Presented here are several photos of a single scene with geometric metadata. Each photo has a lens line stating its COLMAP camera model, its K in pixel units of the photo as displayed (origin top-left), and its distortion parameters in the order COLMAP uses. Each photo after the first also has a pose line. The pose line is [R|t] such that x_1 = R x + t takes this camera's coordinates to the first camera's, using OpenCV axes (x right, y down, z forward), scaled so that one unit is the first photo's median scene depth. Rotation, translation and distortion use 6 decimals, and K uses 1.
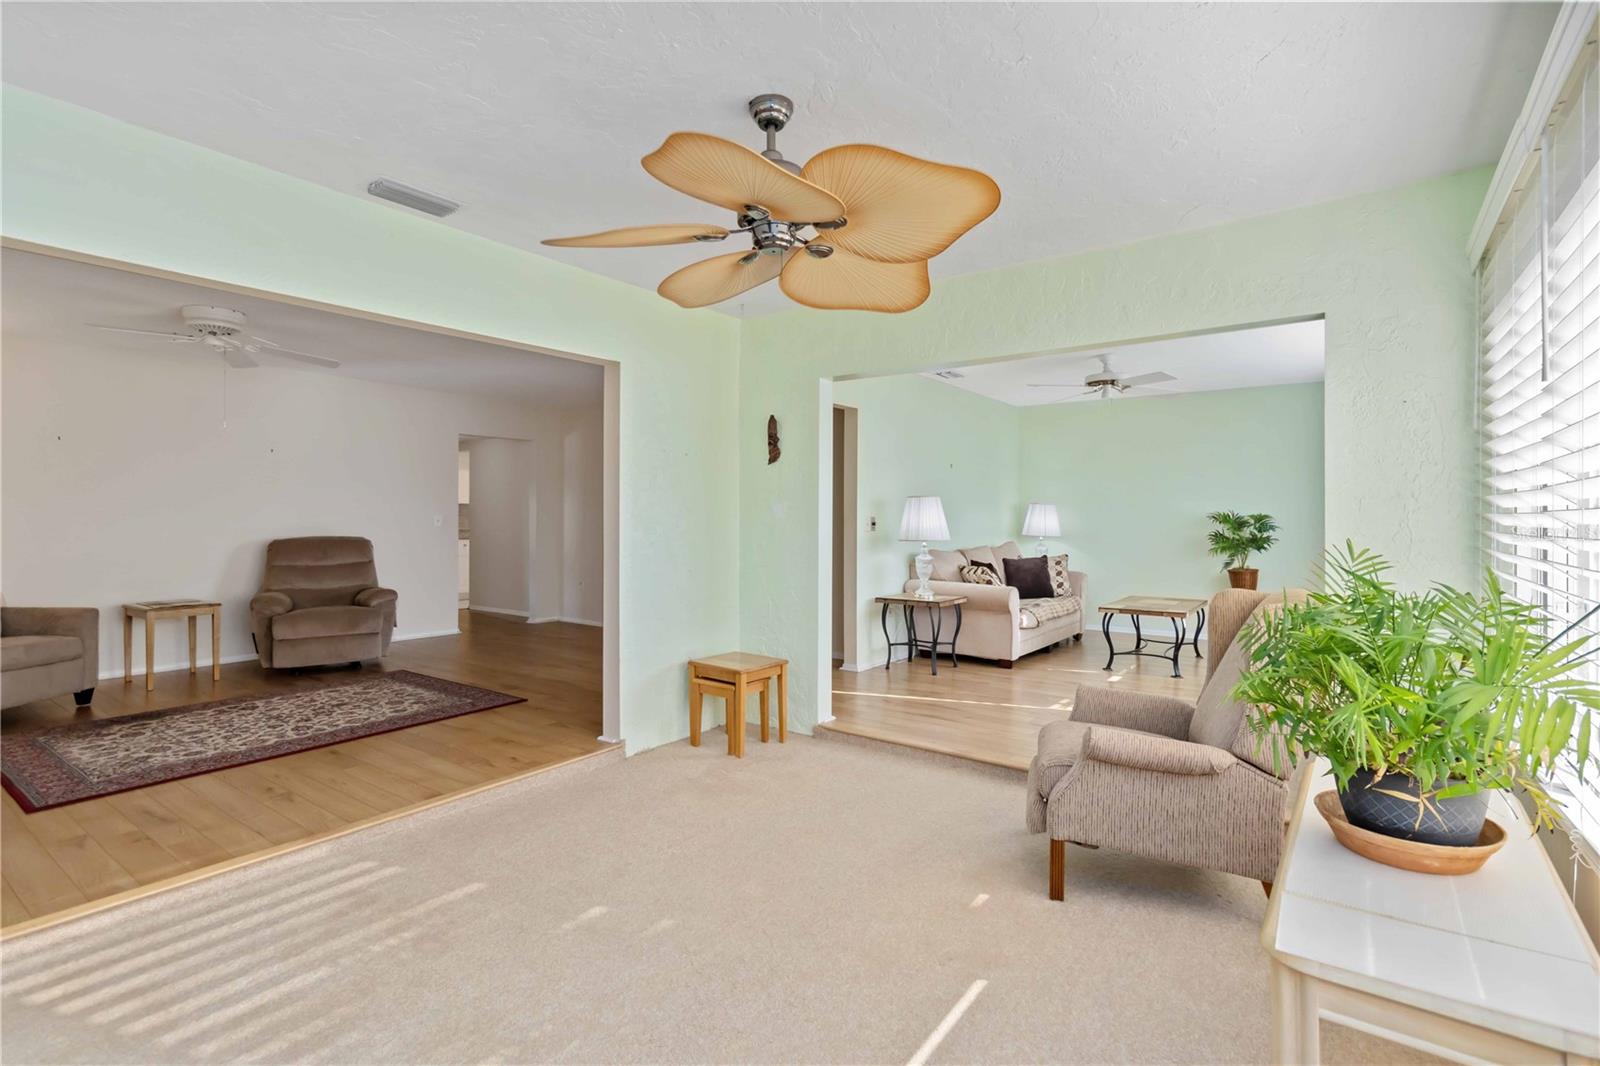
lens RADIAL K [[764.4, 0, 797.5], [0, 764.4, 521.9], [0, 0, 1]] dist [0.005003, -0.001302]
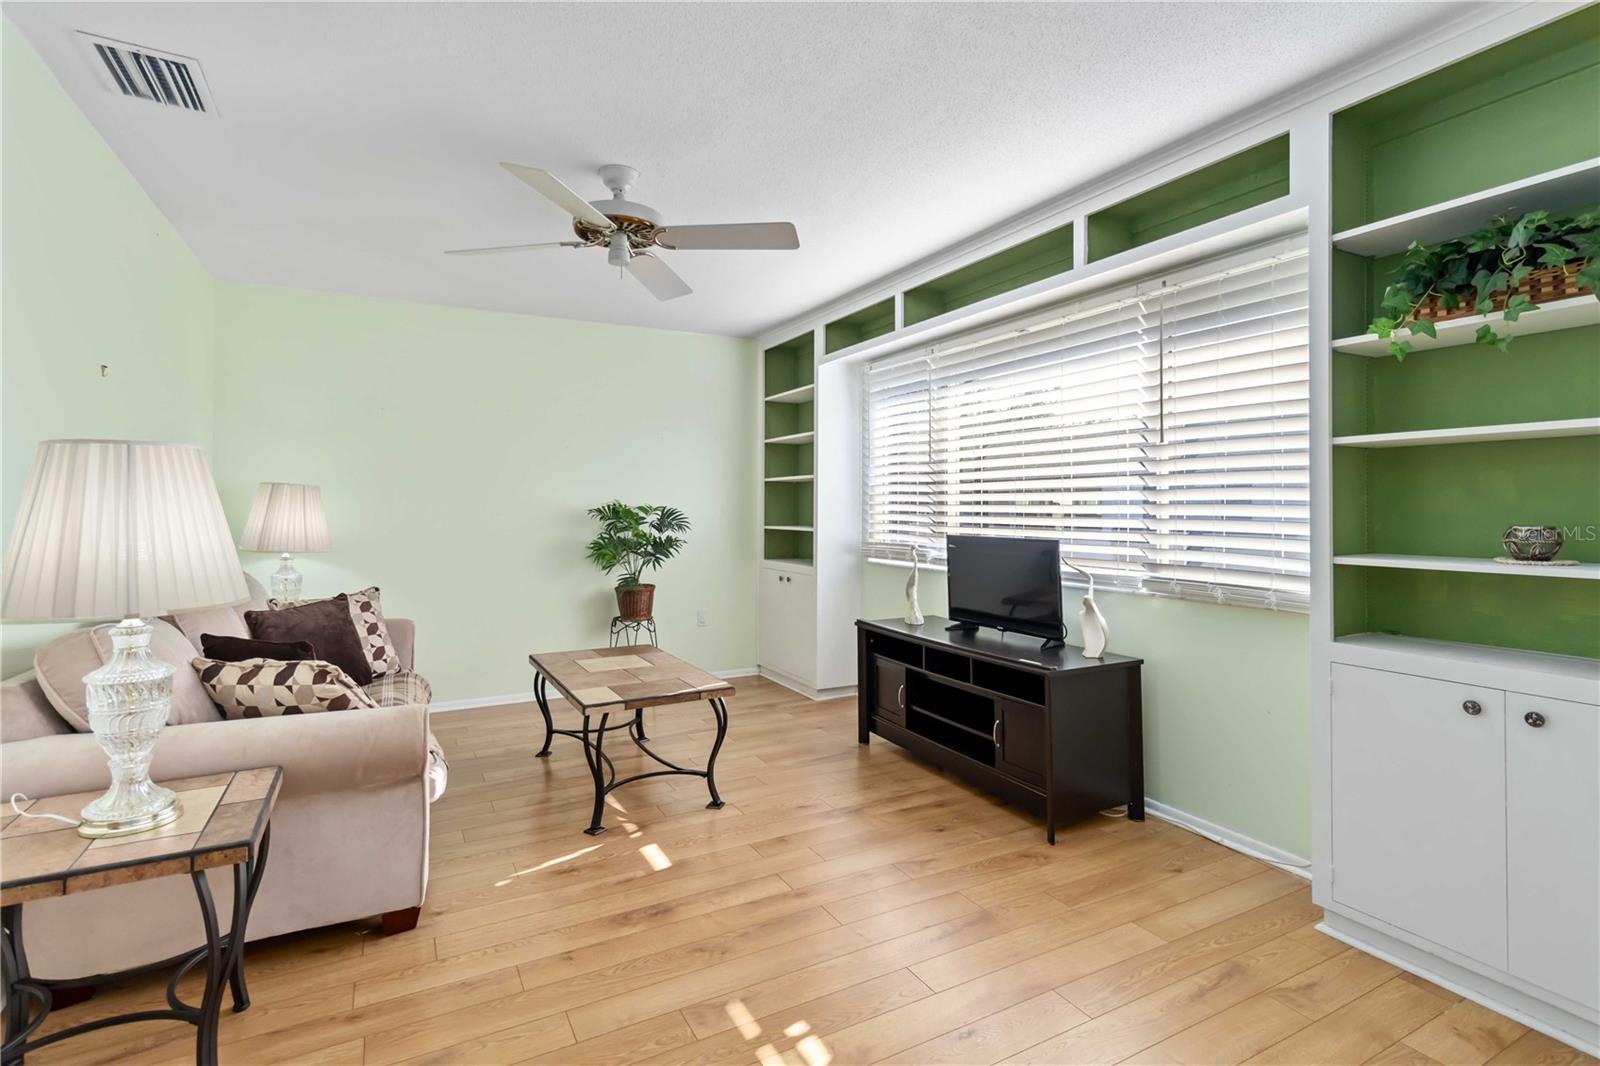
lens RADIAL K [[764.4, 0, 797.4], [0, 764.4, 507.0], [0, 0, 1]] dist [0.005003, -0.001302]
pose [[0.423433, -0.000966, 0.905927, 0.018545], [0.001171, 0.999999, 0.000520, -0.009724], [-0.905927, 0.000840, 0.423434, 0.581479]]
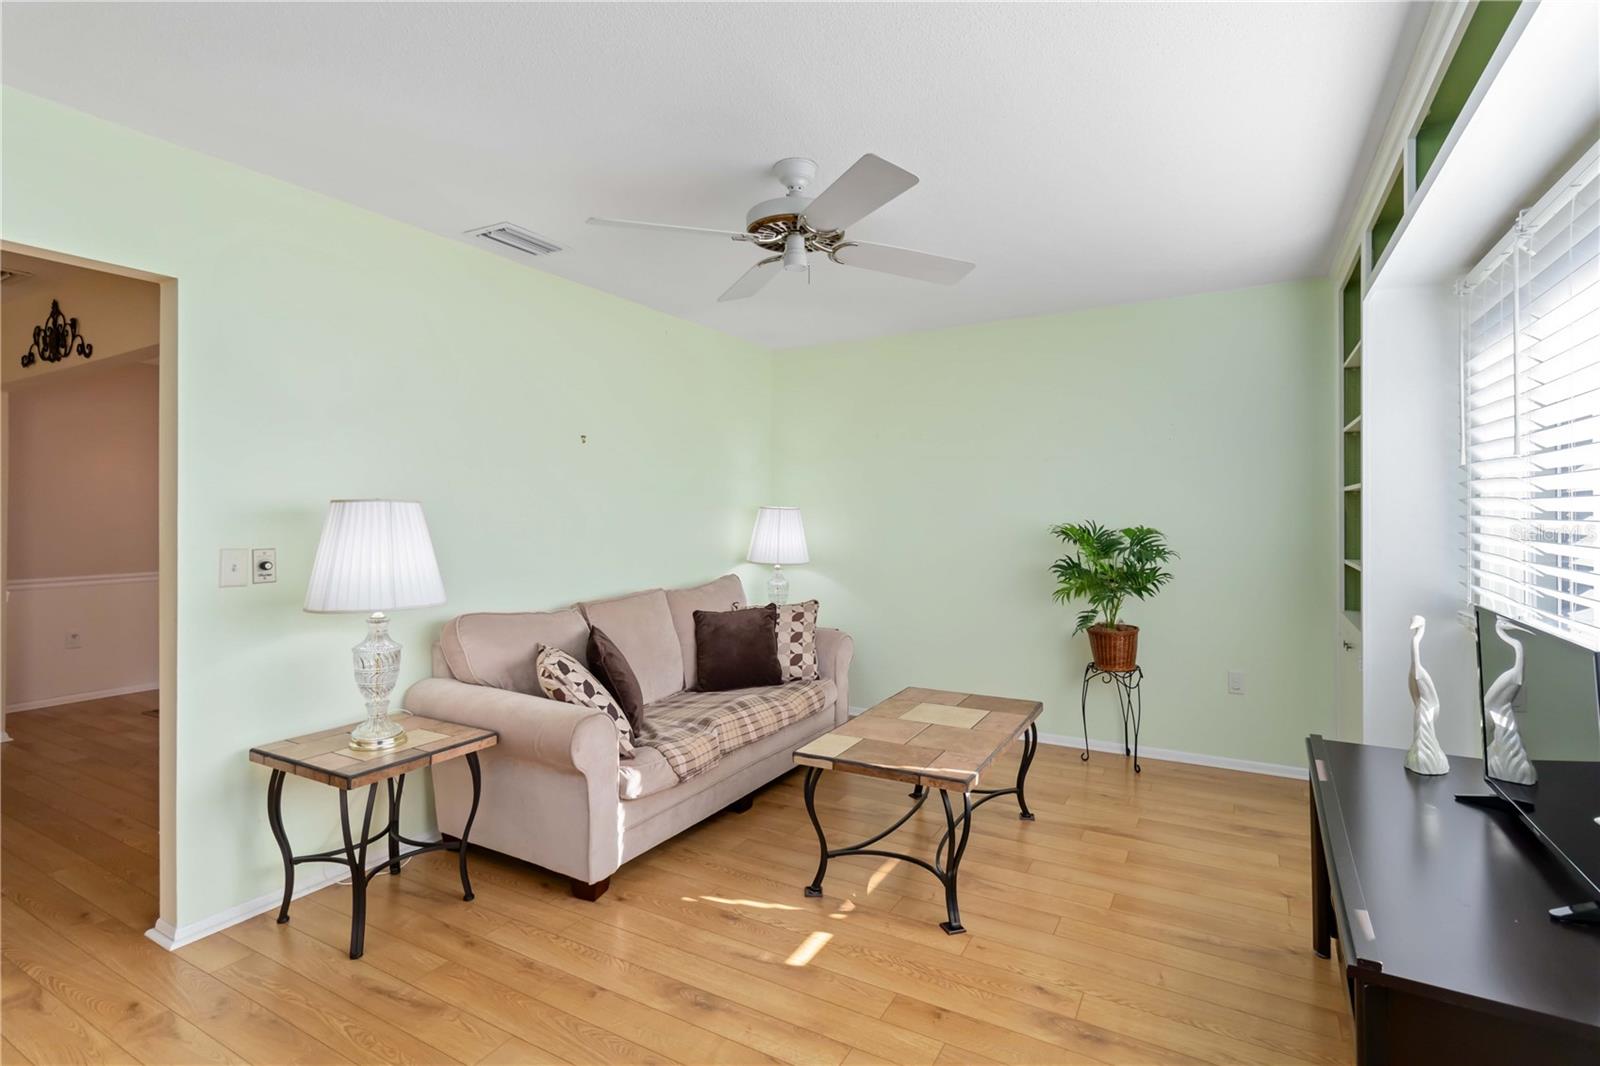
lens RADIAL K [[764.4, 0, 804.9], [0, 764.4, 513.6], [0, 0, 1]] dist [0.005003, -0.001302]
pose [[0.992866, -0.005228, 0.119121, 0.298460], [0.005634, 0.999979, -0.003073, -0.019757], [-0.119103, 0.003722, 0.992875, 0.481595]]
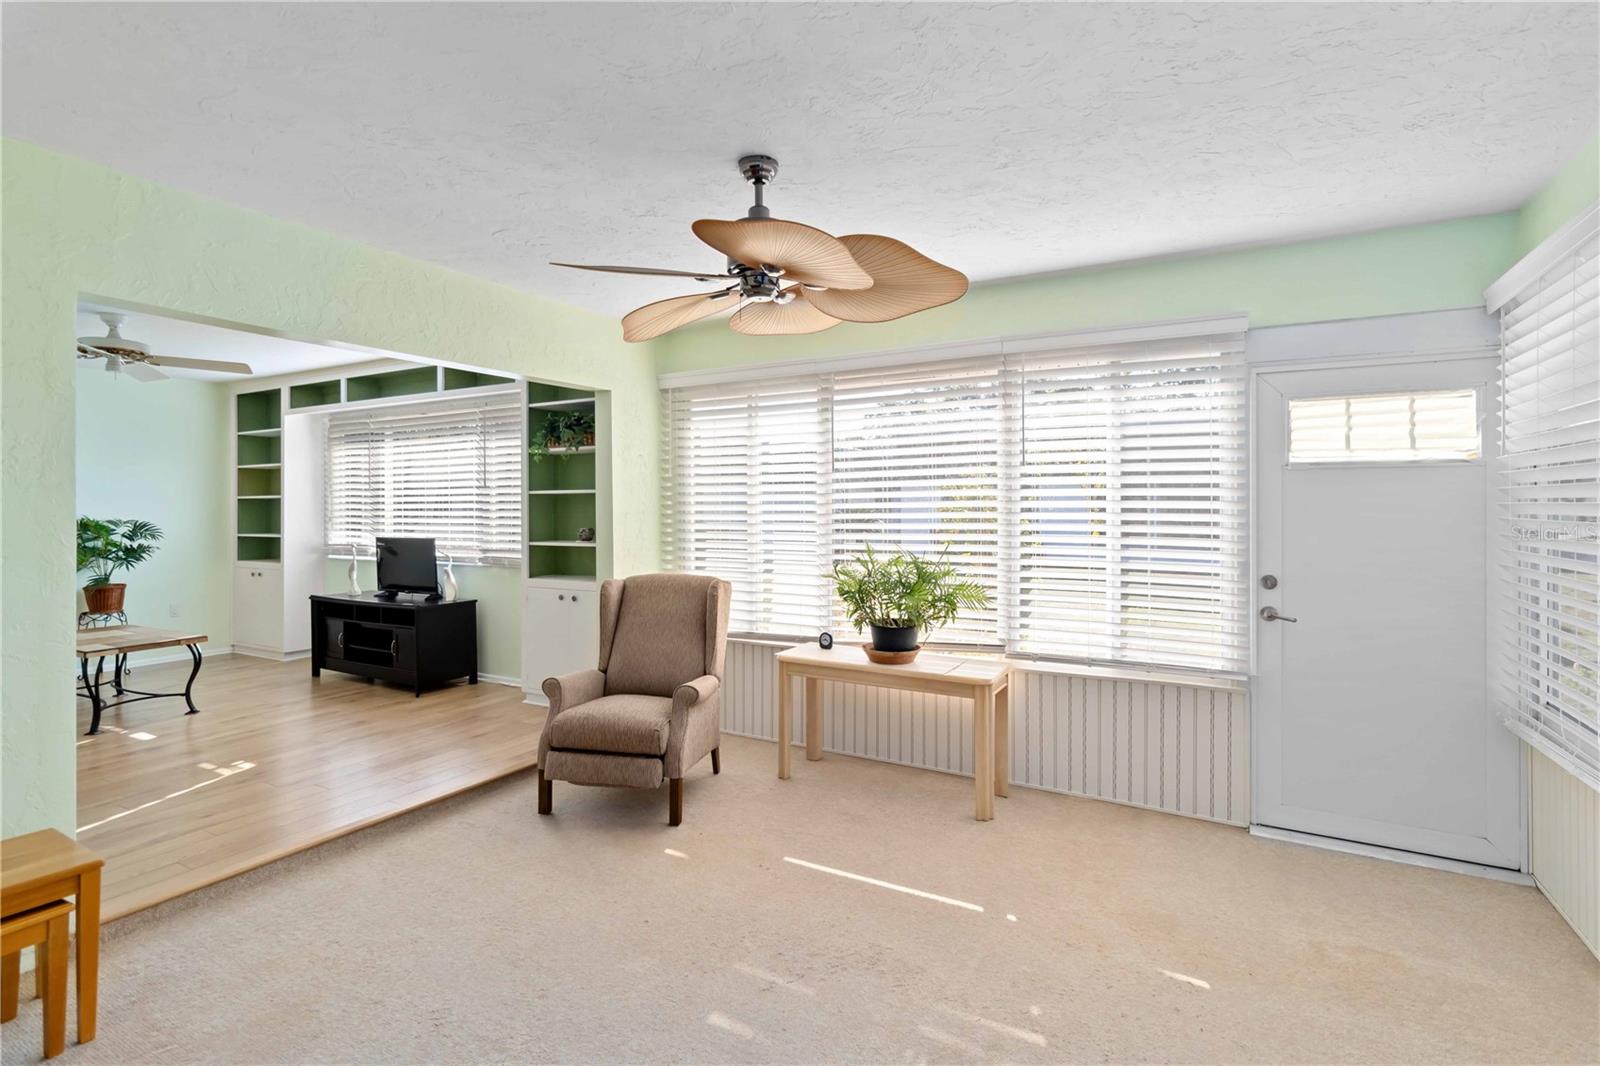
lens RADIAL K [[764.4, 0, 798.9], [0, 764.4, 512.4], [0, 0, 1]] dist [0.005003, -0.001302]
pose [[-0.135082, -0.003894, 0.990827, -0.368175], [0.004289, 0.999981, 0.004514, -0.019496], [-0.990825, 0.004859, -0.135063, 0.356900]]
